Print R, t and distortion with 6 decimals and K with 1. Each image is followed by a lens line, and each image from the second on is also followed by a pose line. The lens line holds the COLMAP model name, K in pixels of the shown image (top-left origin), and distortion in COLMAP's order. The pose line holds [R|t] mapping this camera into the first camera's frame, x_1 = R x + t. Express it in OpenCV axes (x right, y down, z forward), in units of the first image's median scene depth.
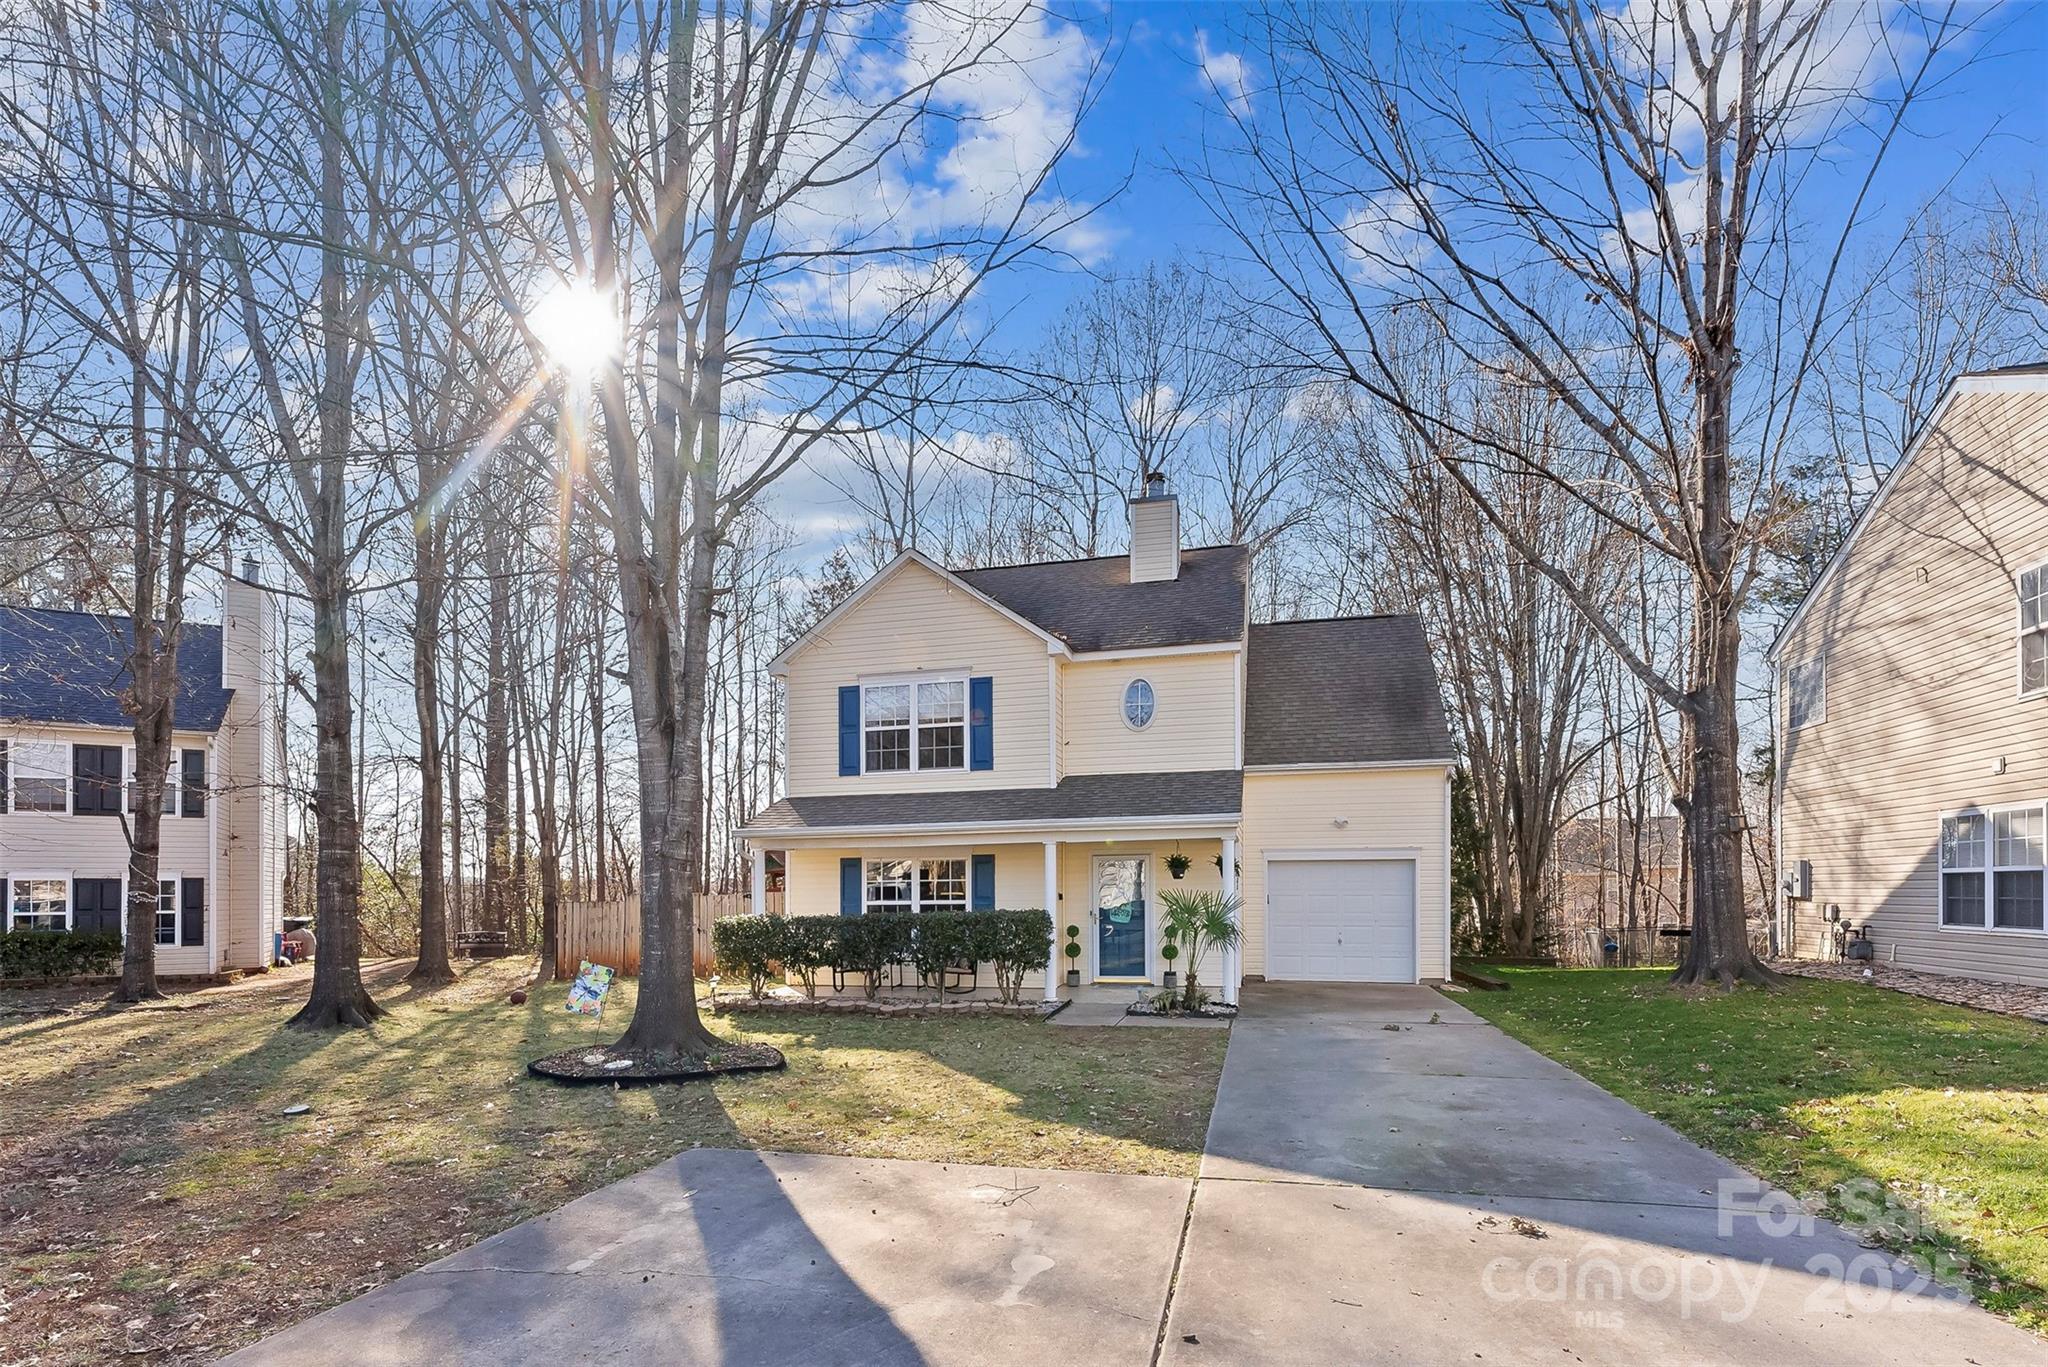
lens RADIAL K [[906.4, 0, 1024.0], [0, 906.4, 683.5], [0, 0, 1]] dist [0.000438, 0.000105]
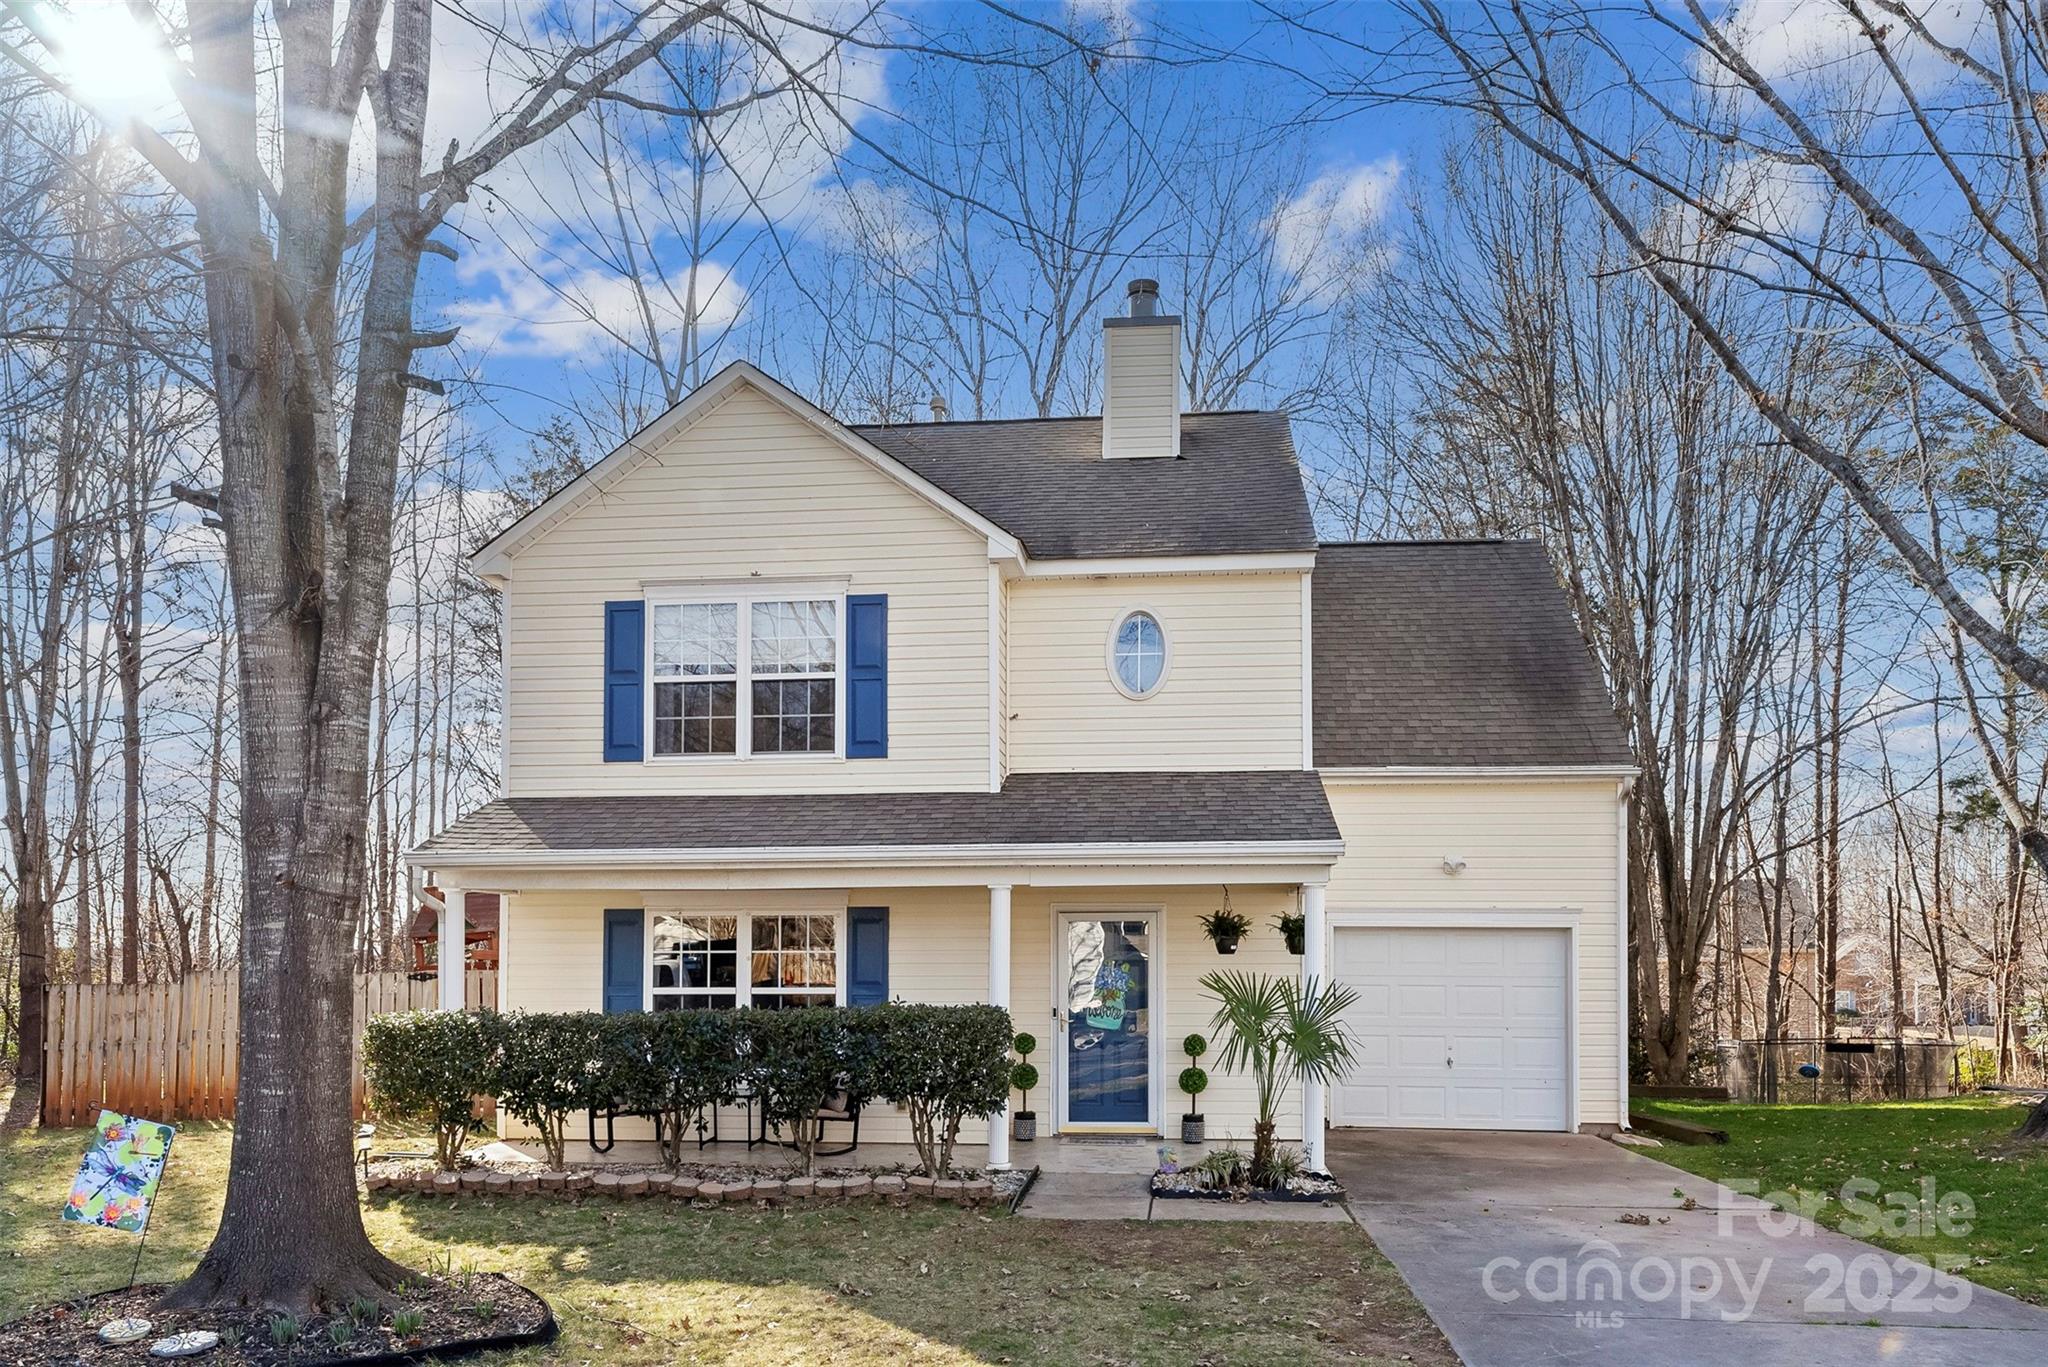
lens RADIAL K [[1408.9, 0, 1021.8], [0, 1408.9, 692.0], [0, 0, 1]] dist [0.002180, -0.002055]
pose [[0.991444, 0.036184, 0.125418, -0.064298], [-0.039460, 0.998939, 0.023735, 0.031129], [-0.124426, -0.028481, 0.991820, 0.126135]]
